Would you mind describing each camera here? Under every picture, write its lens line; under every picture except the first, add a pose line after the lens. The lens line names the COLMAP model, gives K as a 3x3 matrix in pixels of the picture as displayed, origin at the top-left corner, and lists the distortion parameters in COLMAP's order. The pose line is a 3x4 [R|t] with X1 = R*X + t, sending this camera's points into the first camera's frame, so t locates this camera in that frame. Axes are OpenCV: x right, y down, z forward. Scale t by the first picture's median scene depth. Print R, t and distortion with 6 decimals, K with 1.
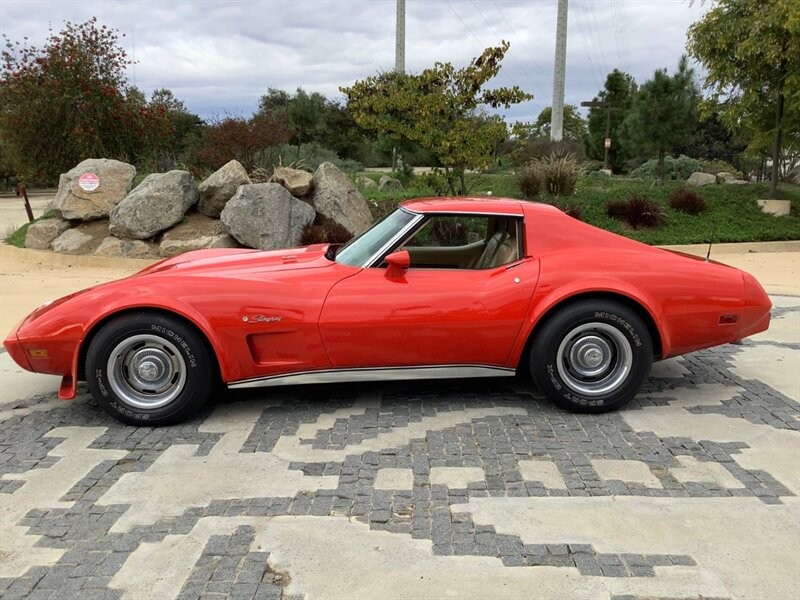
lens RADIAL K [[712.8, 0, 400.0], [0, 712.8, 300.0], [0, 0, 1]] dist [0.106878, -0.221699]
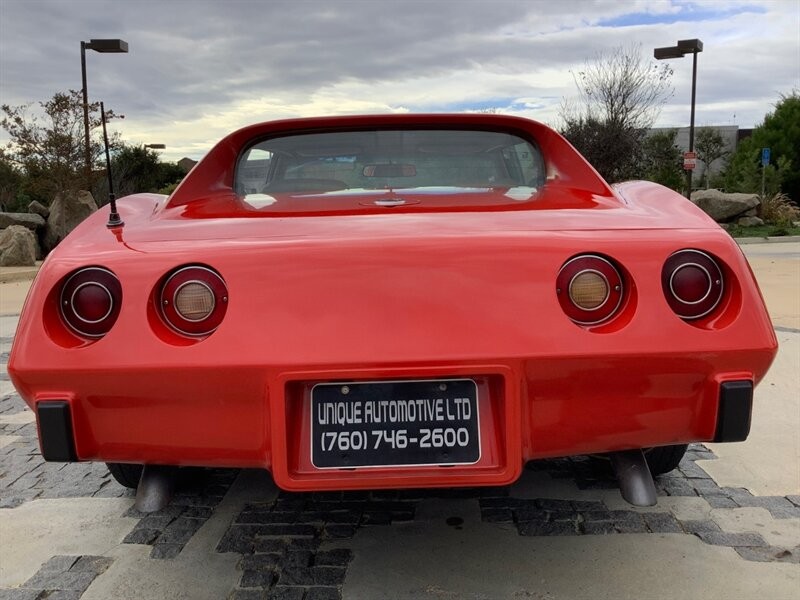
lens RADIAL K [[725.5, 0, 400.0], [0, 725.5, 300.0], [0, 0, 1]] dist [0.097504, -0.201222]
pose [[-0.011538, 0.121382, -0.992539, 0.828437], [-0.145132, 0.981891, 0.121767, -0.083825], [0.989345, 0.145454, 0.006287, 1.177358]]
